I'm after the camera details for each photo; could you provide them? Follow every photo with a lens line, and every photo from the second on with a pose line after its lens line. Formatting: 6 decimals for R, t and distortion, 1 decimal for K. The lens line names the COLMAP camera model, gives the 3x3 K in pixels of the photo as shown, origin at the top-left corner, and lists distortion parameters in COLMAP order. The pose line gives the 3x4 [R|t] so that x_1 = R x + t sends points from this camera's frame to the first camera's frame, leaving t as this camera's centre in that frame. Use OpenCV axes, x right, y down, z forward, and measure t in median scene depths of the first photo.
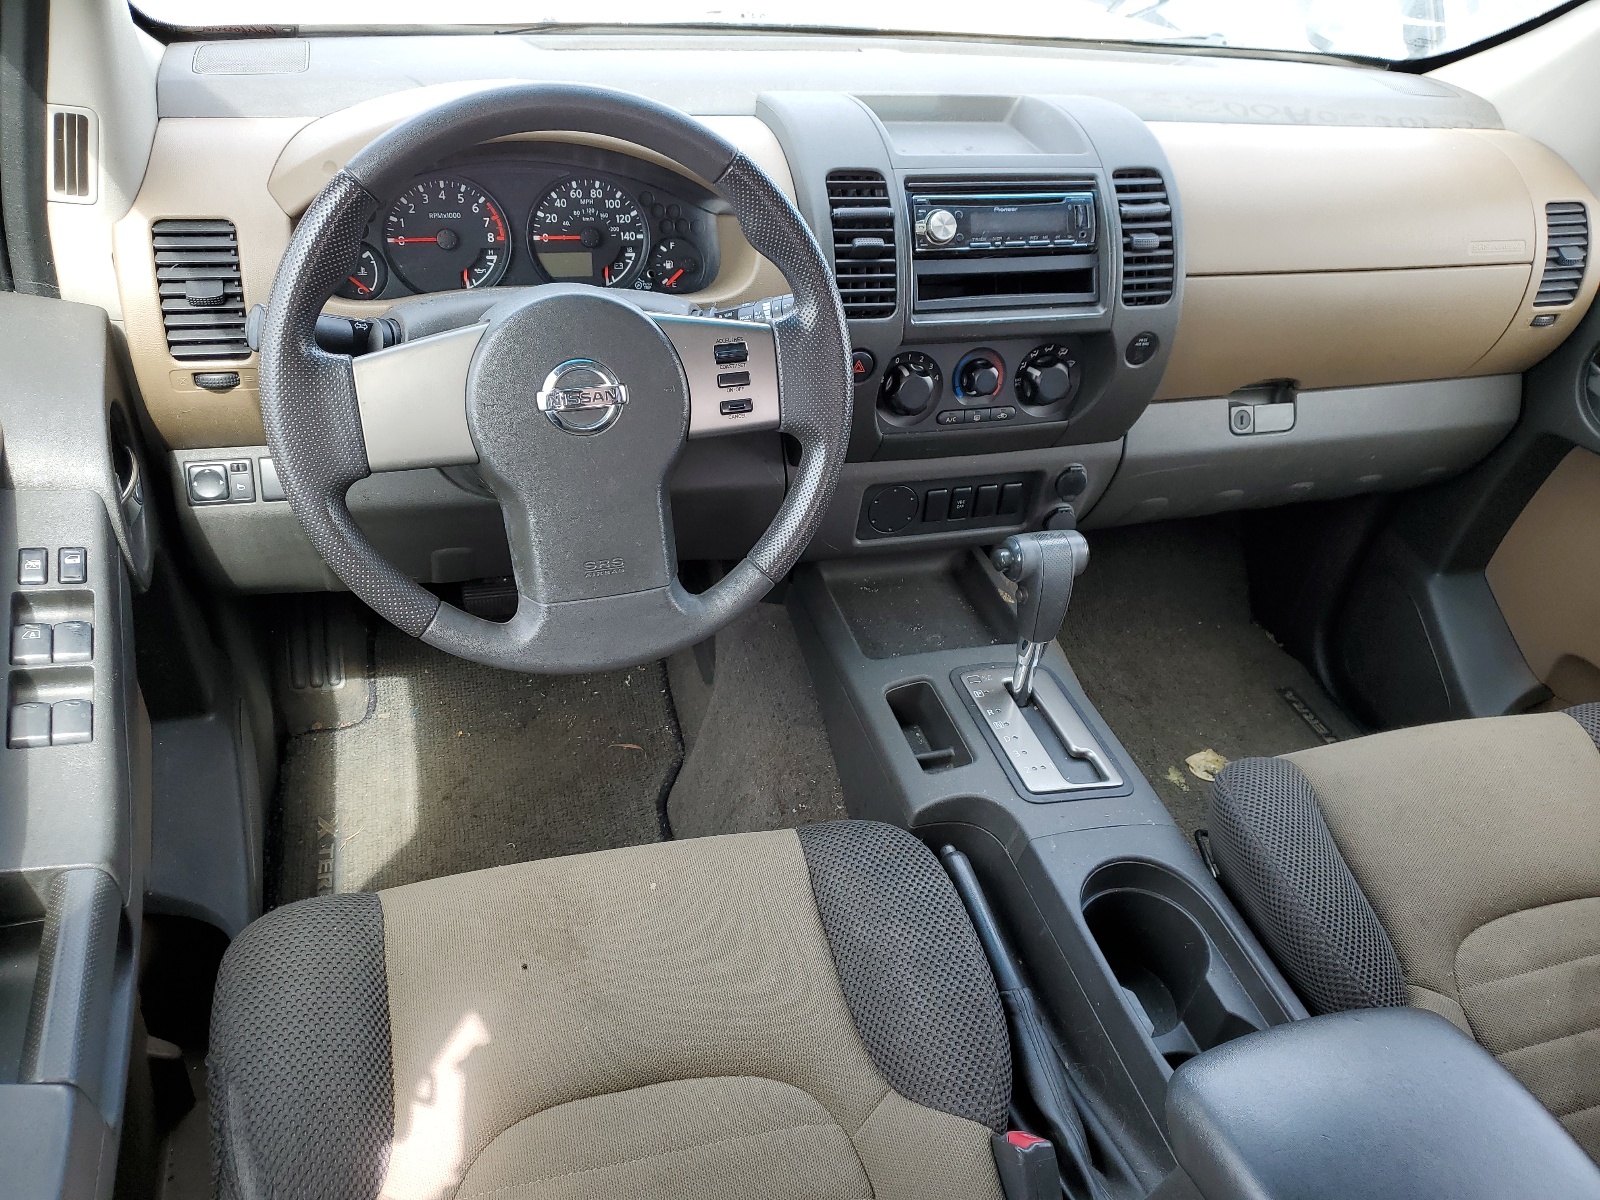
lens RADIAL K [[1205.4, 0, 801.9], [0, 1205.4, 601.1], [0, 0, 1]] dist [-0.003352, -0.002023]
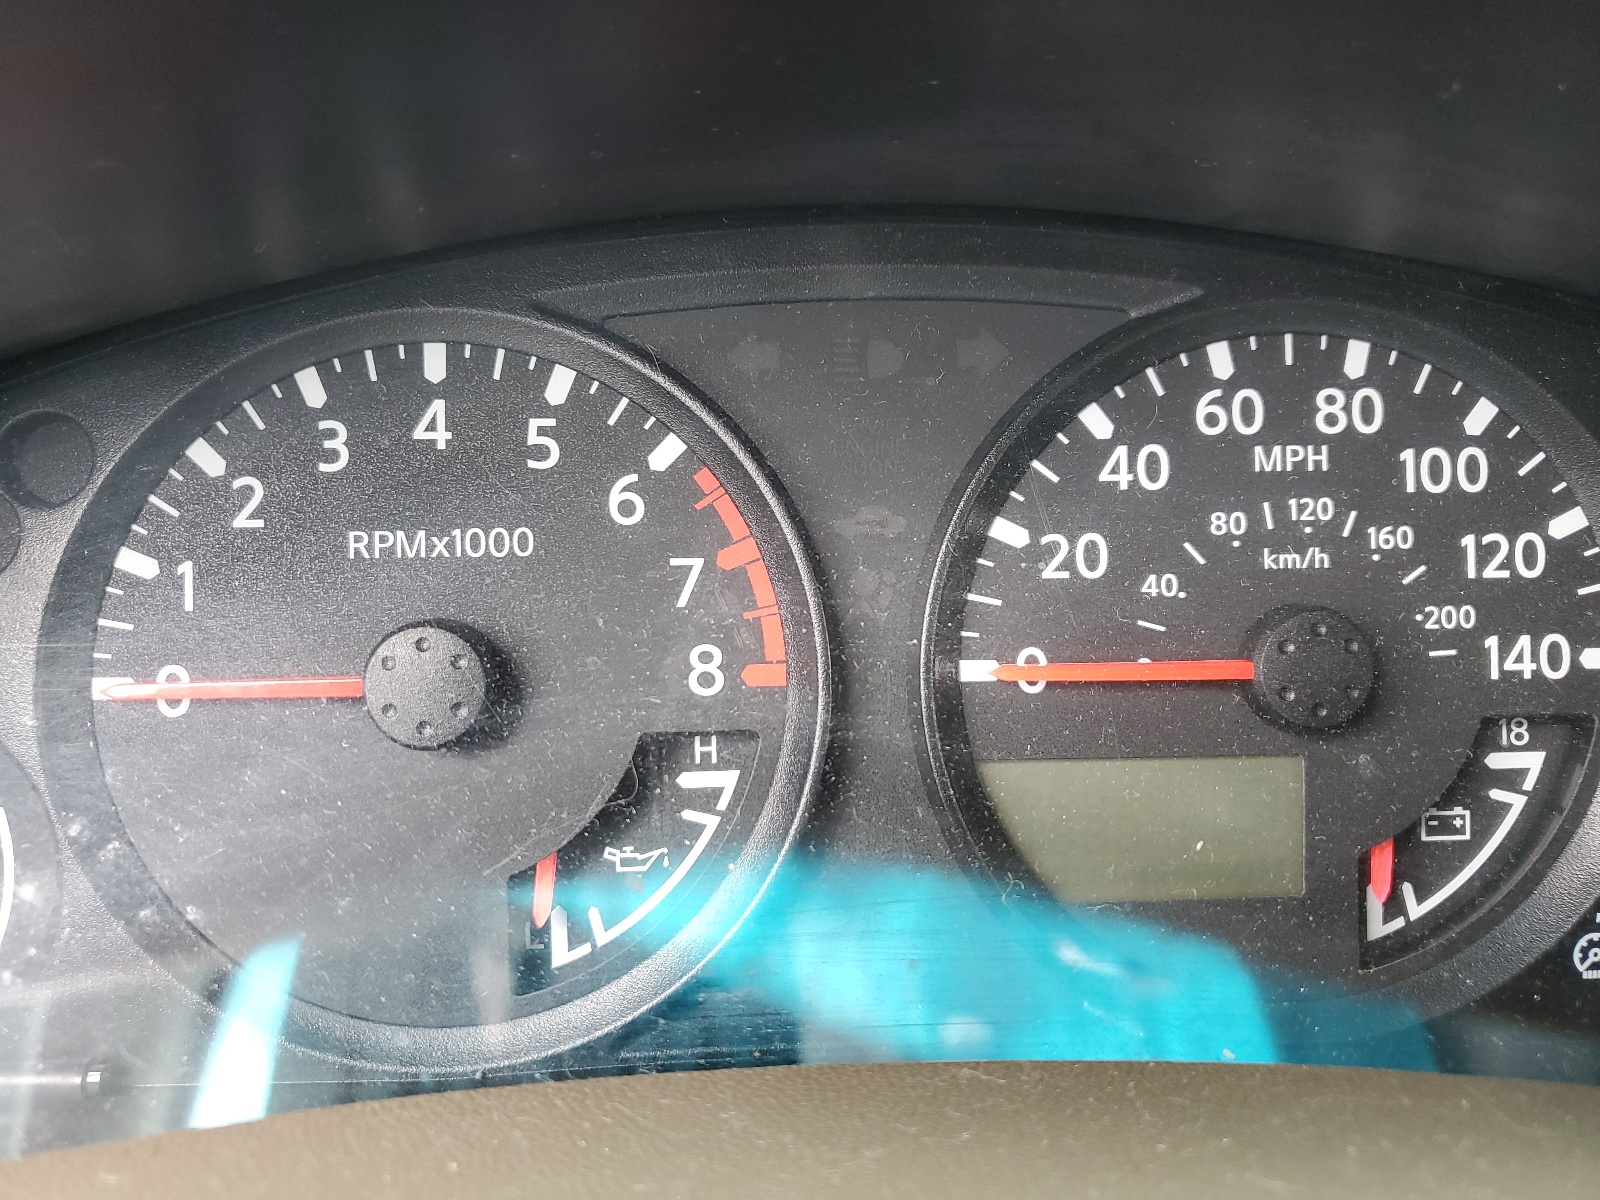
lens RADIAL K [[1205.4, 0, 799.7], [0, 1205.4, 601.0], [0, 0, 1]] dist [-0.003352, -0.002023]
pose [[0.955642, -0.006208, -0.294464, -0.195232], [-0.081330, 0.955343, -0.284087, -0.261936], [0.283078, 0.295434, 0.912461, 0.840564]]
